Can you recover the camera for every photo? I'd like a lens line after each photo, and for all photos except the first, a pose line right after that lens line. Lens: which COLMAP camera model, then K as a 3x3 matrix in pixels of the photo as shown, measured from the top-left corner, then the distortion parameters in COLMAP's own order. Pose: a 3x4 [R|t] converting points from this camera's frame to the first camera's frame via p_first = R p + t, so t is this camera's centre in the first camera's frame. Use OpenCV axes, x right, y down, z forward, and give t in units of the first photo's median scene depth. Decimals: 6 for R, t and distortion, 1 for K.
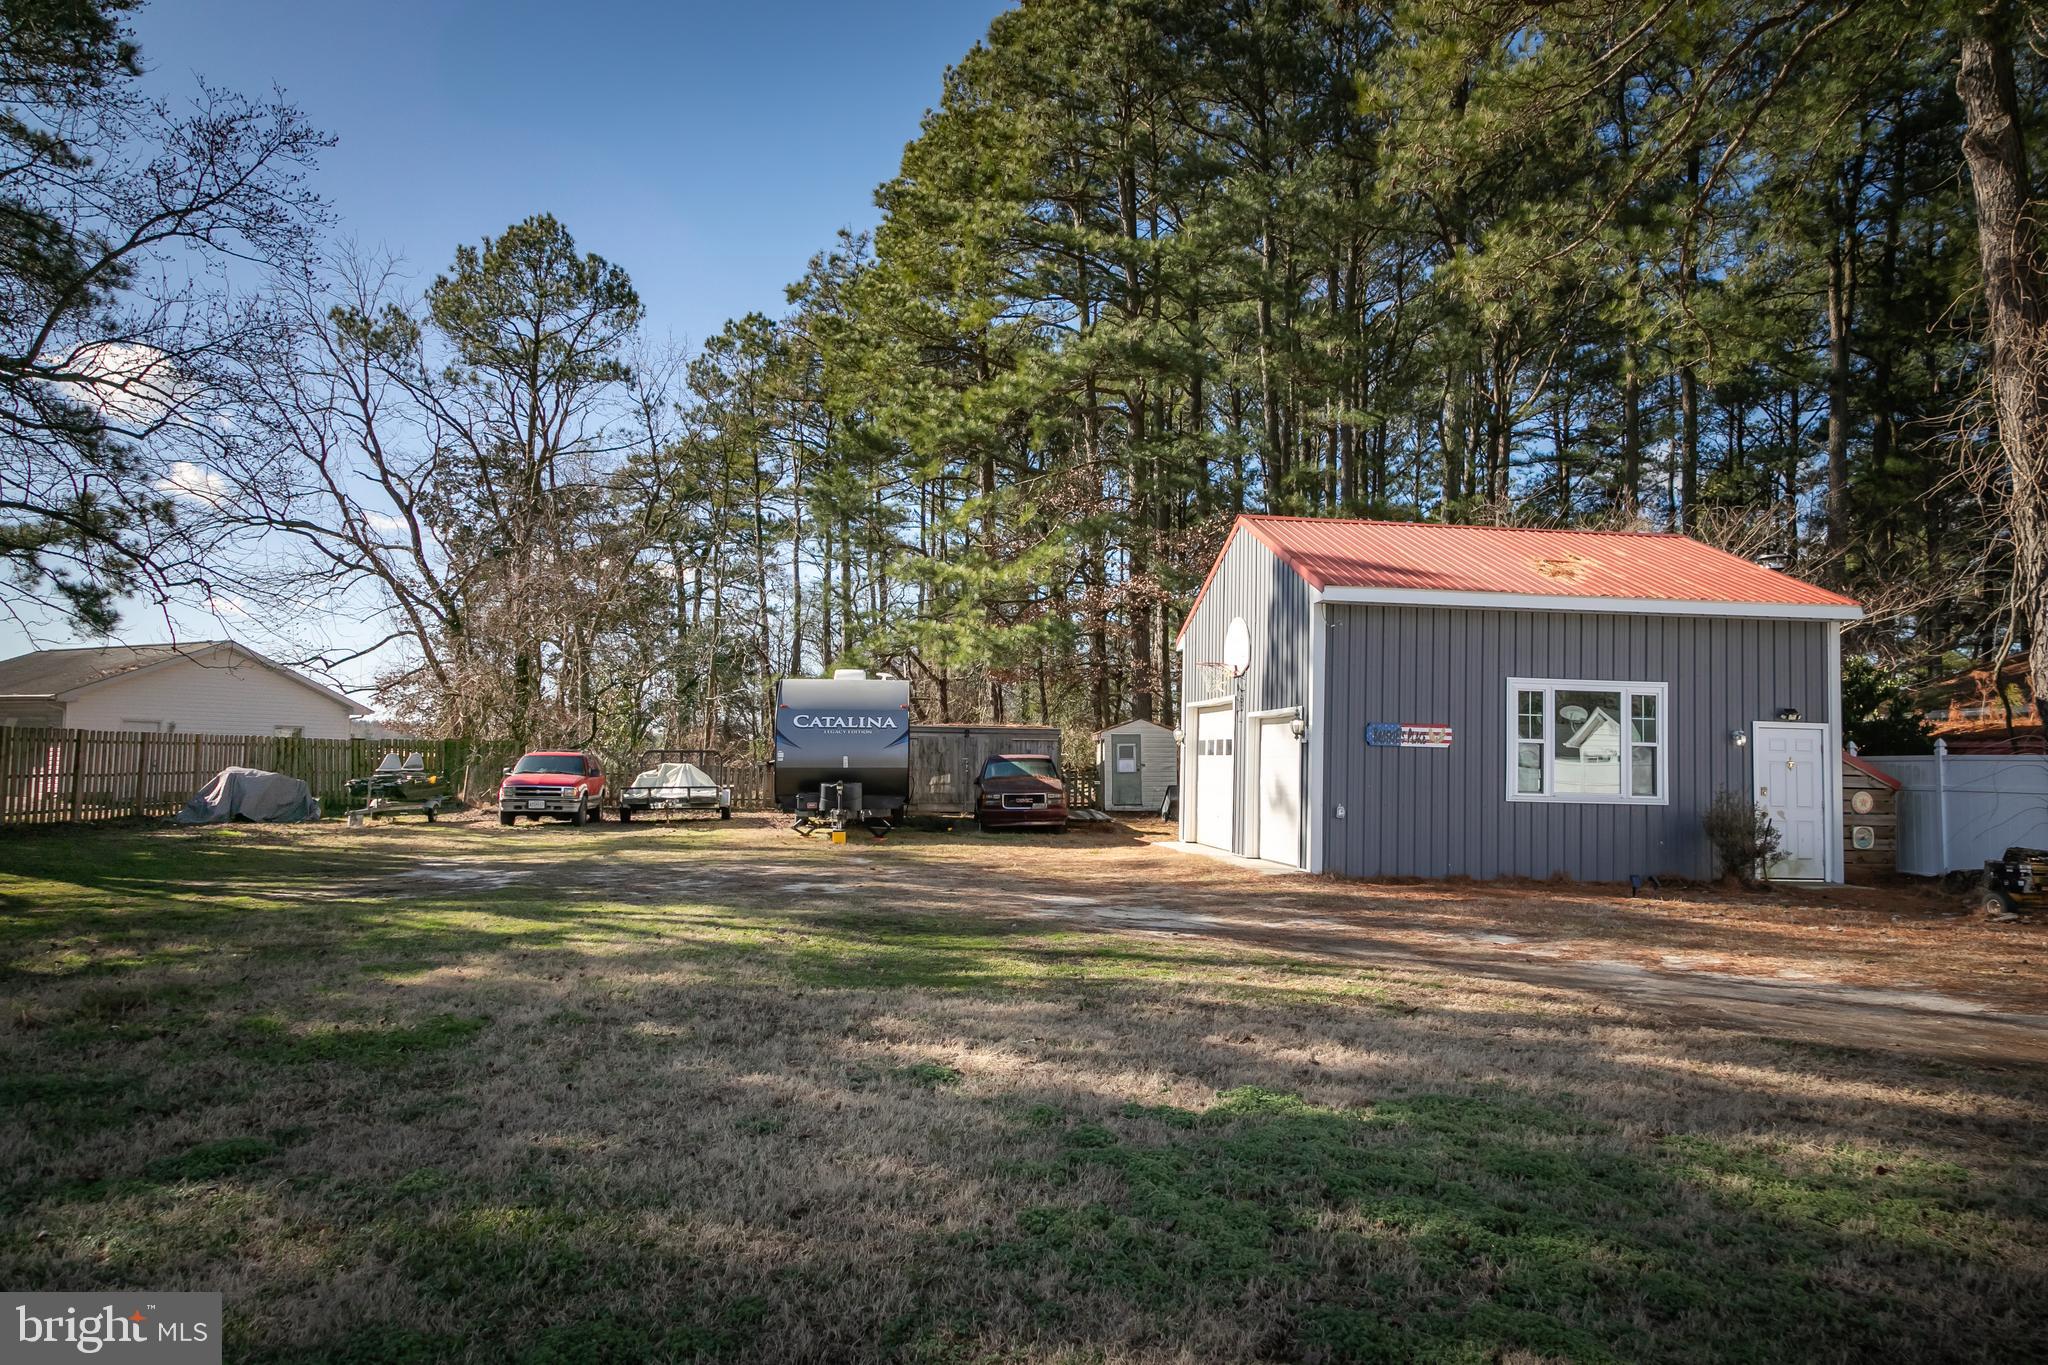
lens RADIAL K [[1368.9, 0, 1024.0], [0, 1368.9, 682.5], [0, 0, 1]] dist [0.000407, 0.001395]
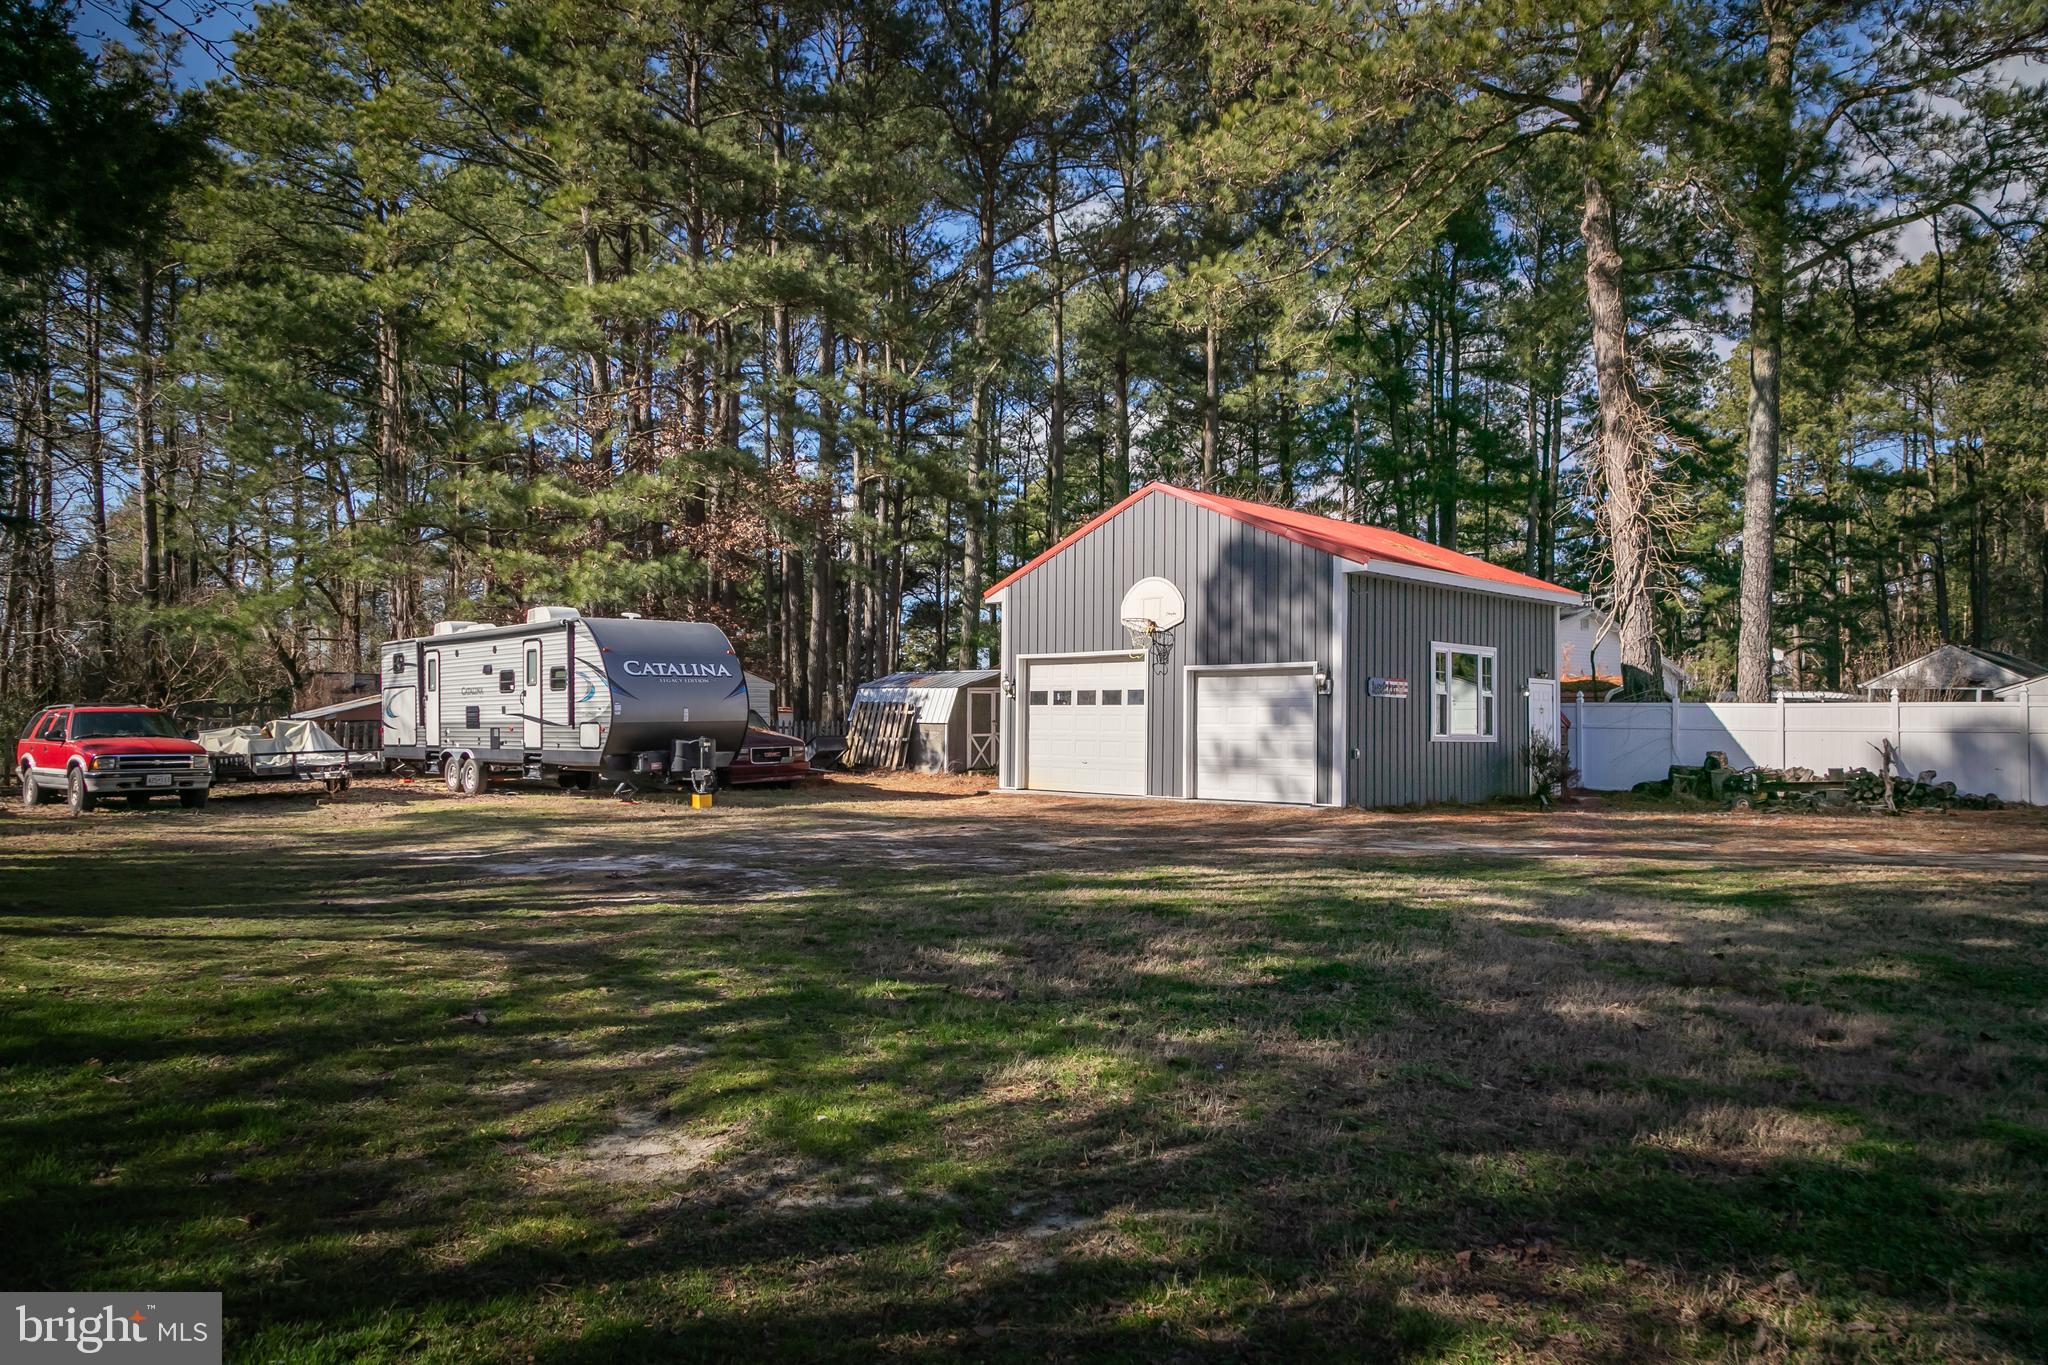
lens RADIAL K [[1361.3, 0, 1024.0], [0, 1361.3, 682.5], [0, 0, 1]] dist [0.008535, 0.000937]
pose [[0.785606, 0.005251, 0.618705, -0.441022], [-0.028473, 0.999211, 0.027674, 0.006445], [-0.618071, -0.039357, 0.785136, 0.167031]]
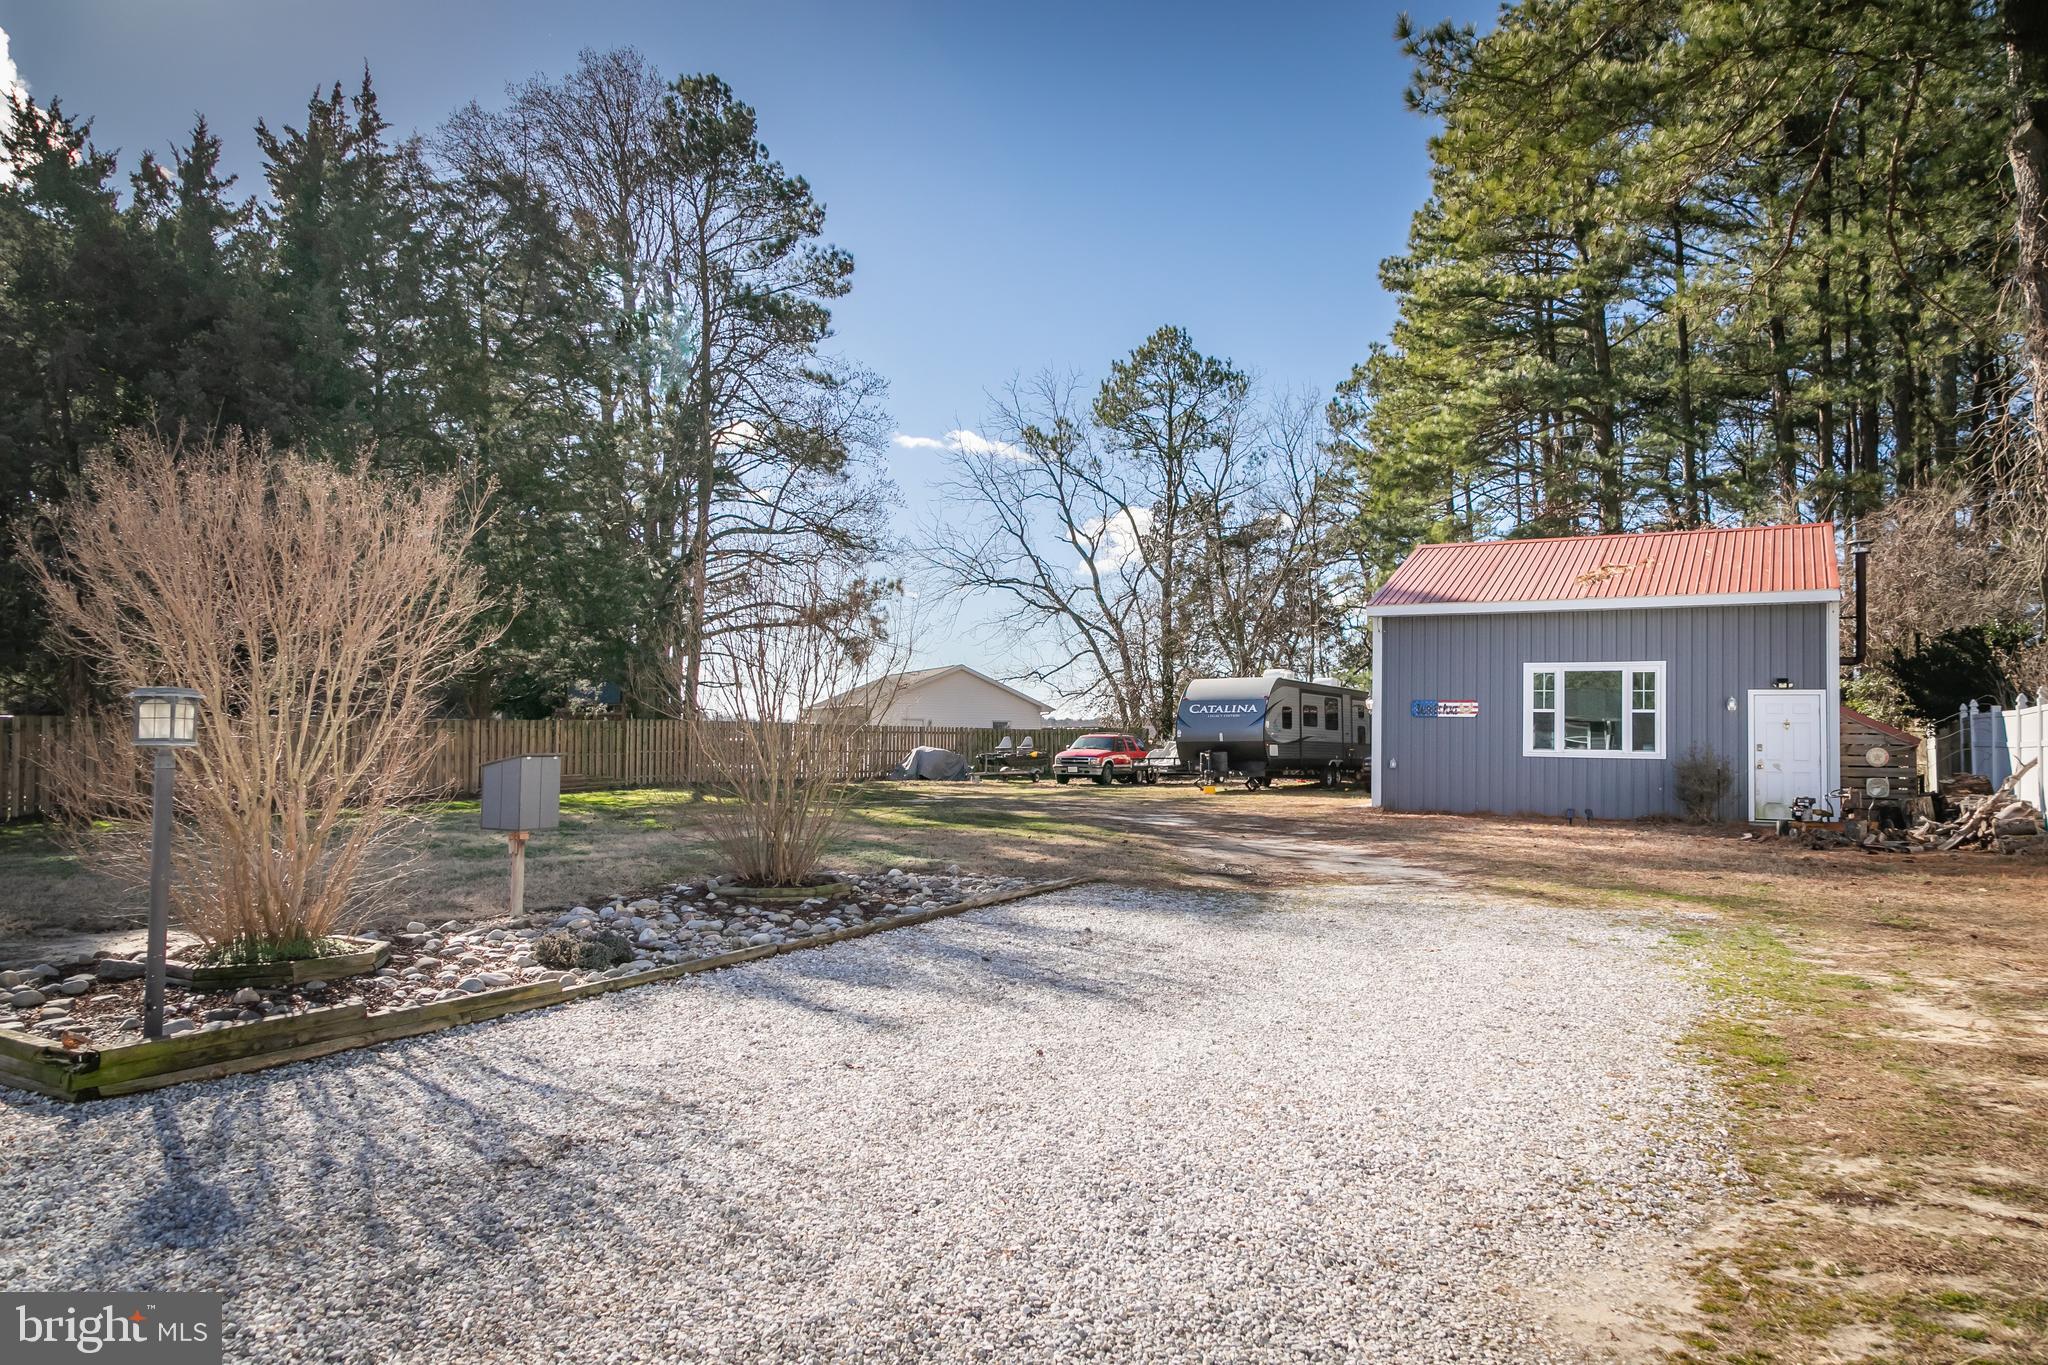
lens RADIAL K [[1368.9, 0, 1024.0], [0, 1368.9, 682.5], [0, 0, 1]] dist [0.000407, 0.001395]
pose [[0.807938, -0.036706, -0.588123, 0.470578], [0.040414, 0.999160, -0.006841, 0.002818], [0.587879, -0.018242, 0.808743, -0.225535]]
